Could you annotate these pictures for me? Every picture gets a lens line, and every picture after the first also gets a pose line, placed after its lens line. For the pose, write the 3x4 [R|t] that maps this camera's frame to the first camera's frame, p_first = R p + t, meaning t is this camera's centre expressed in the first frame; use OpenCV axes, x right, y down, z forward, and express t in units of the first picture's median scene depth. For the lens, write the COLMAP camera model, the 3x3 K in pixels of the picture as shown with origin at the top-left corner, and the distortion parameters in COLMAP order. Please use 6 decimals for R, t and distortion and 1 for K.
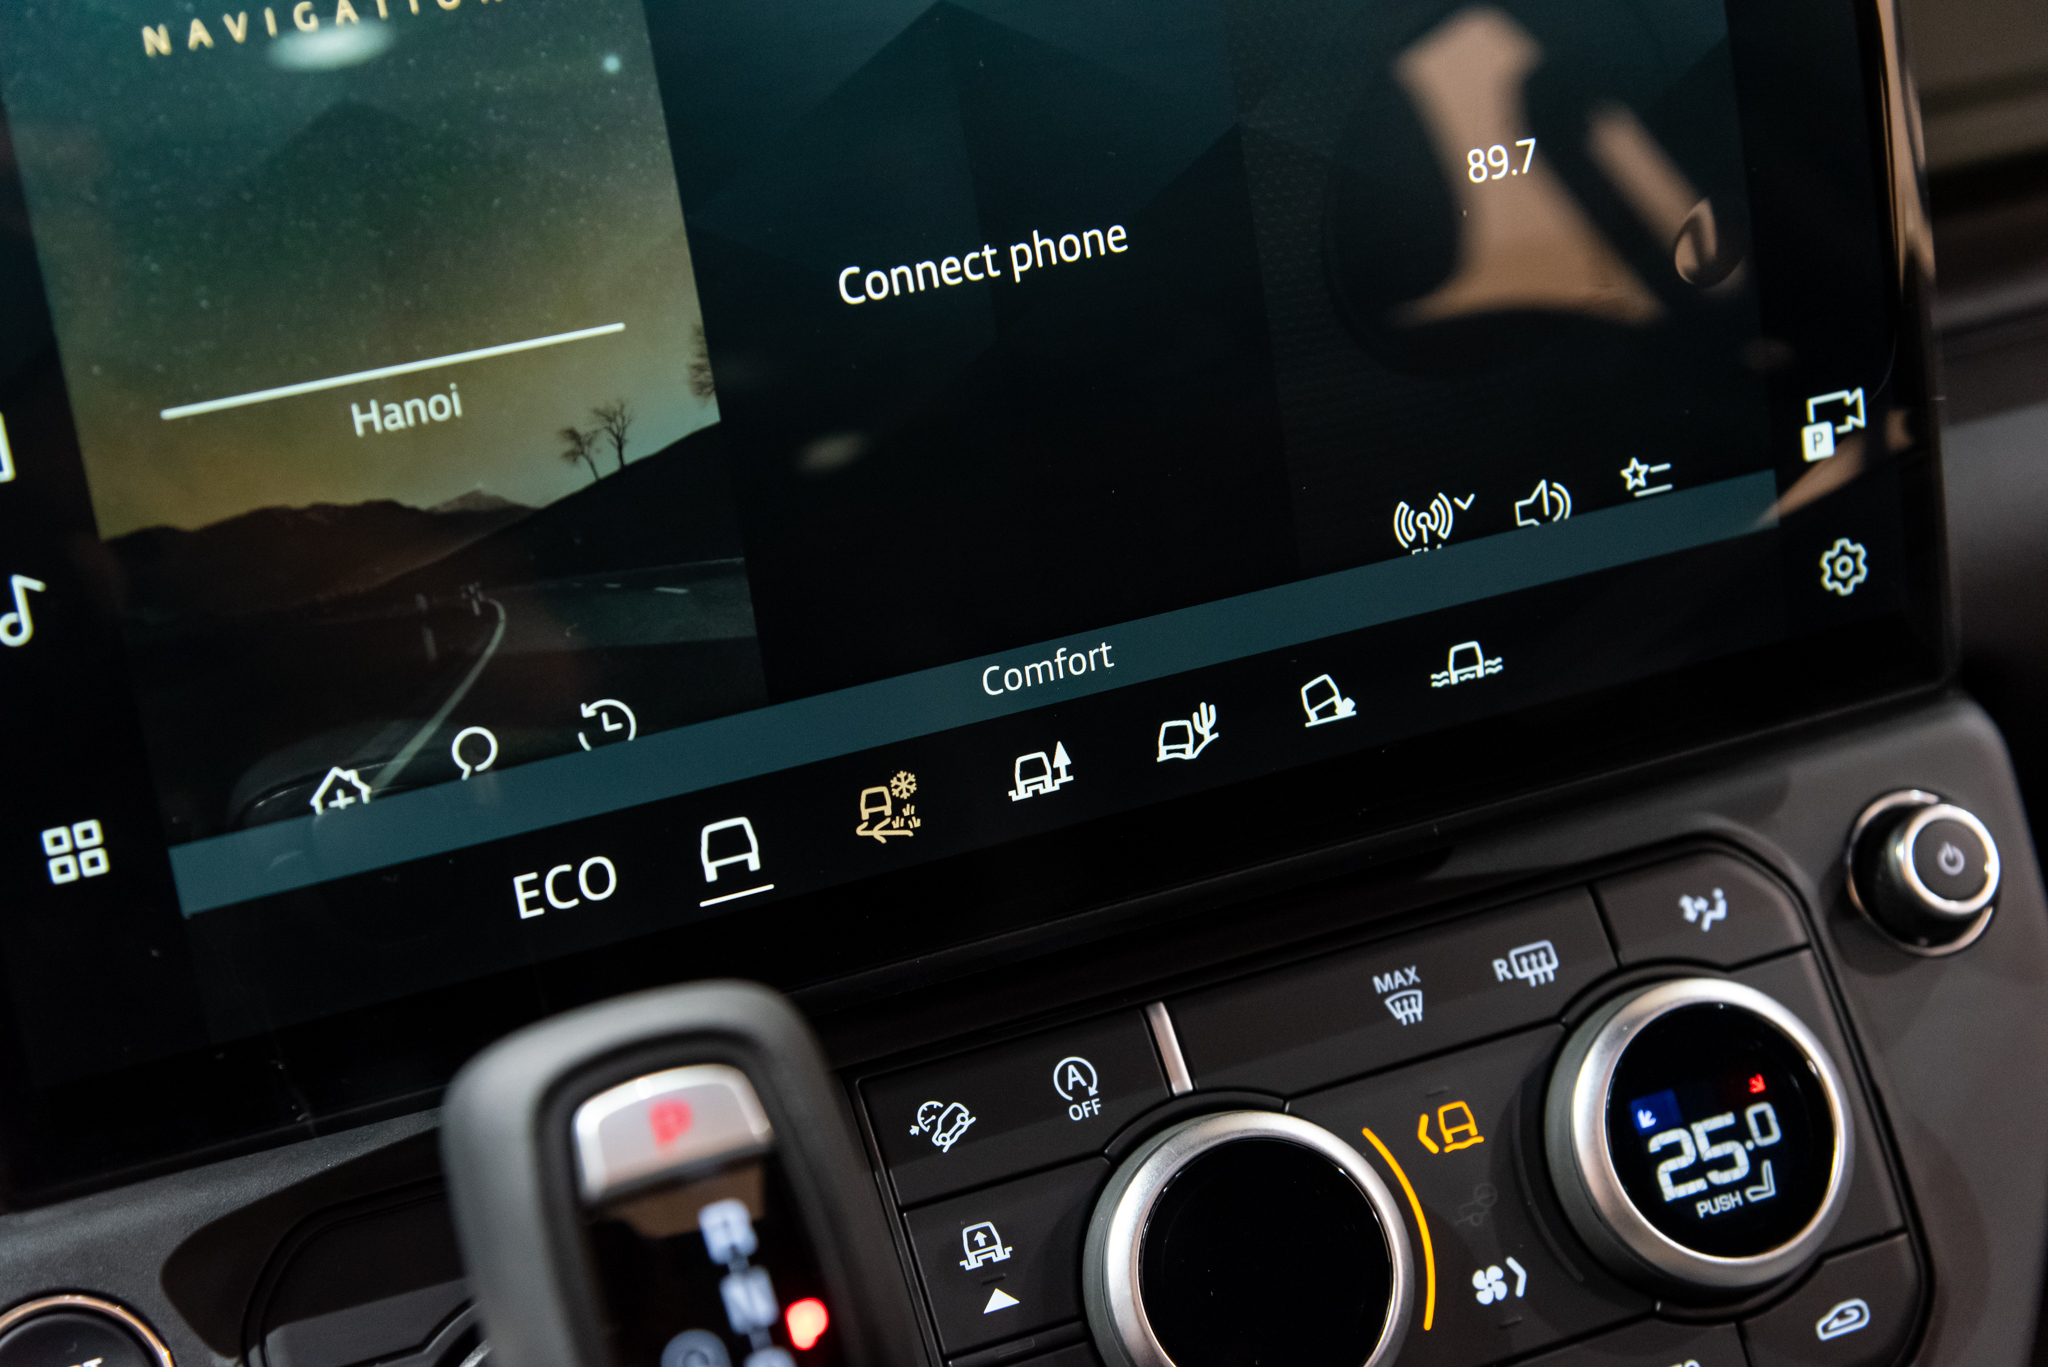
lens RADIAL K [[3402.1, 0, 1042.5], [0, 3402.1, 677.5], [0, 0, 1]] dist [0.011227, 0.000000]
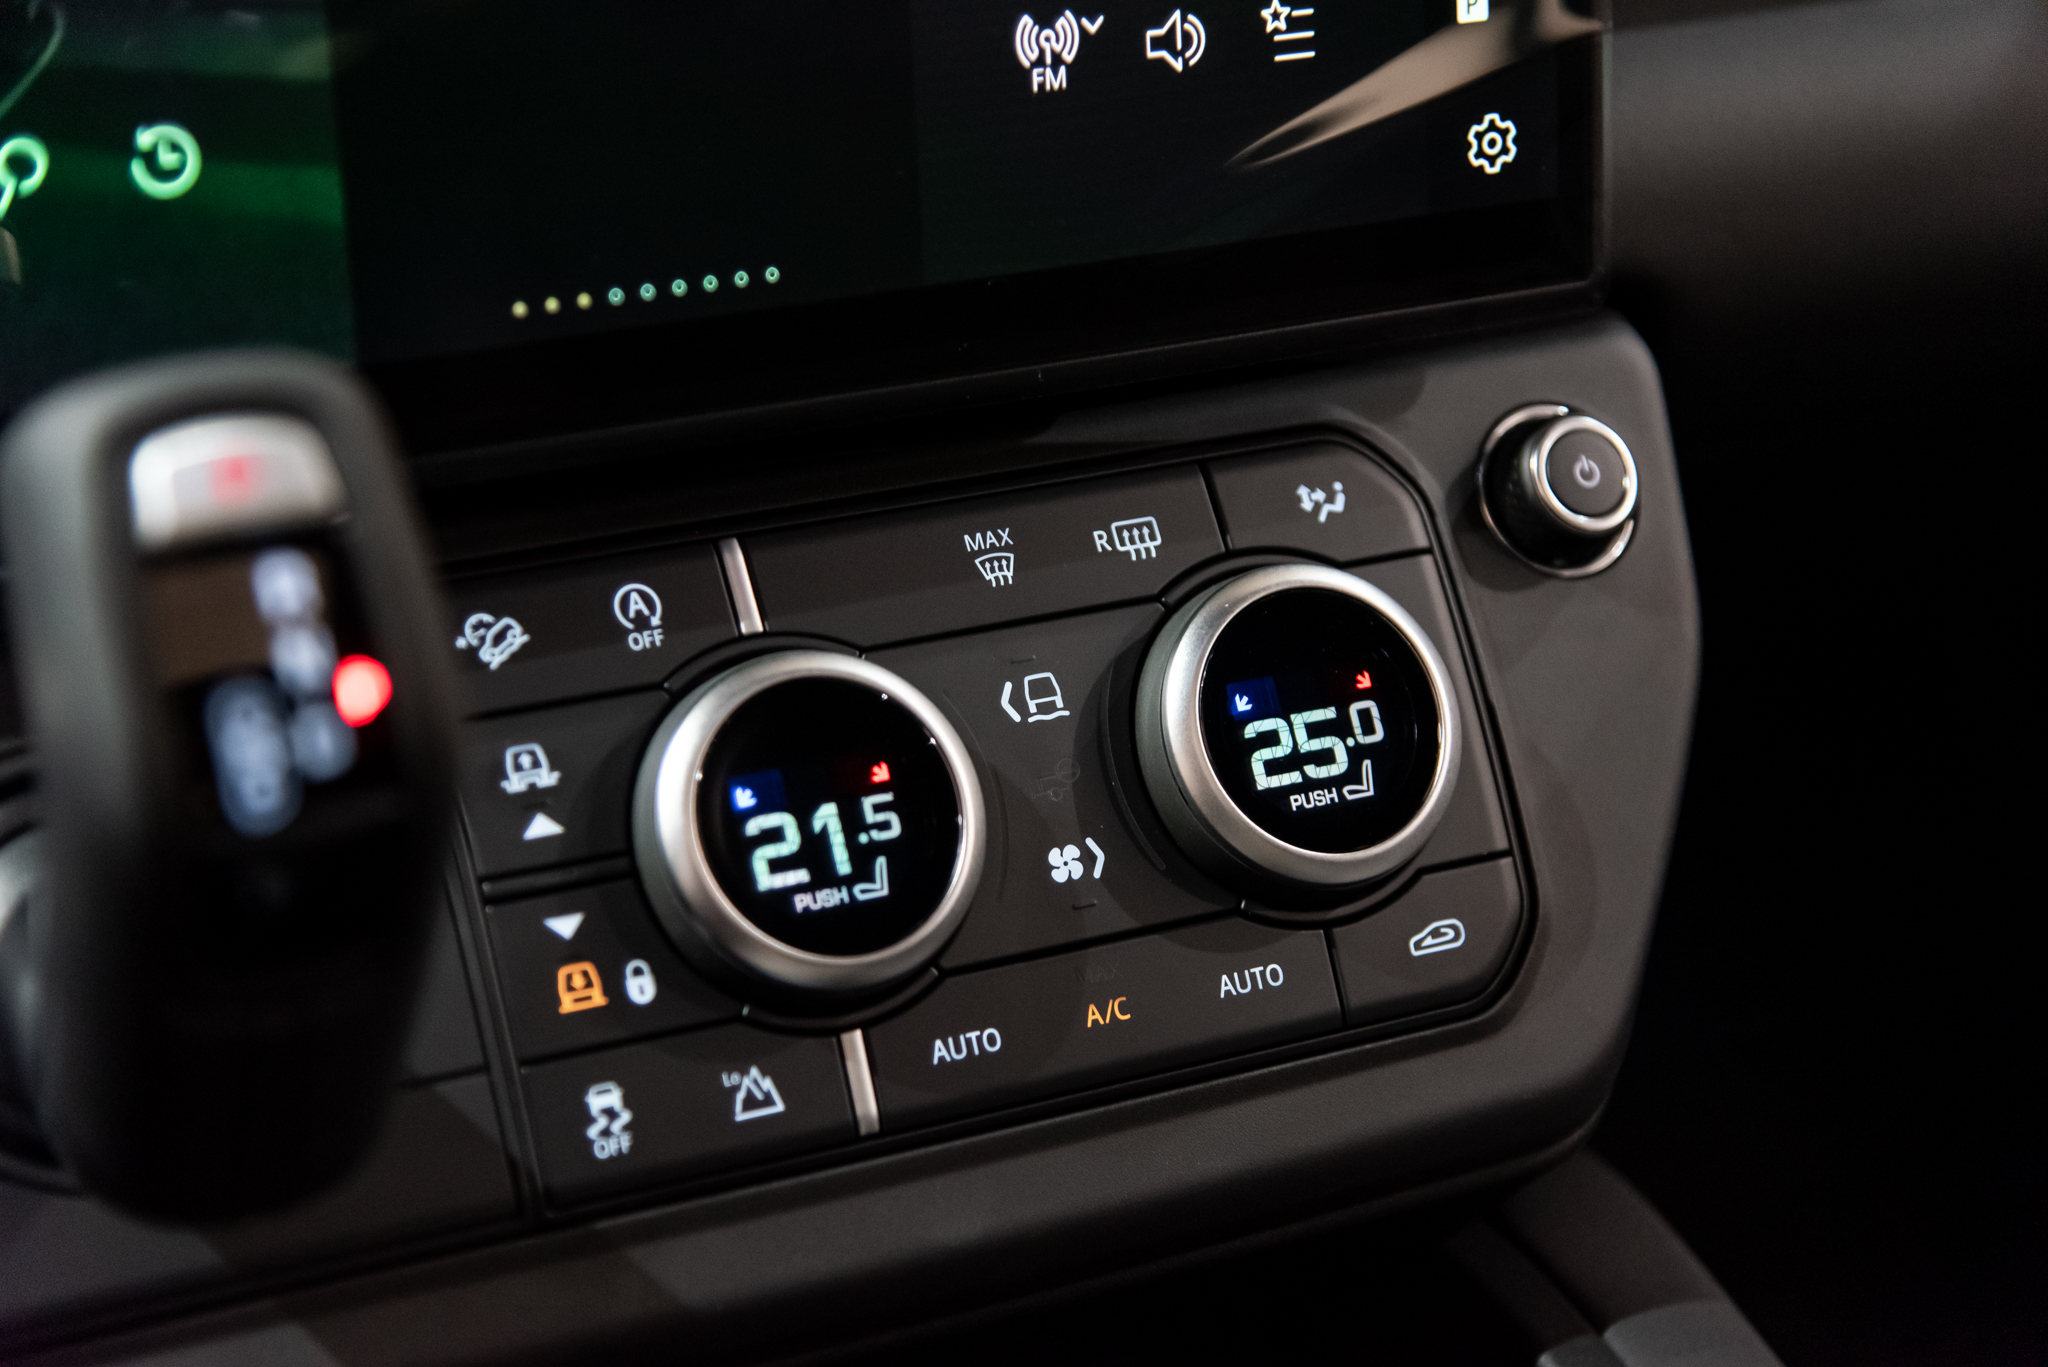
lens RADIAL K [[4562.1, 0, 1024.2], [0, 4562.1, 689.2], [0, 0, 1]] dist [0.044704, 0.000000]
pose [[0.993357, 0.065092, 0.094899, -0.002325], [-0.064787, 0.997879, -0.006287, 0.138189], [-0.095107, 0.000097, 0.995467, -0.248424]]
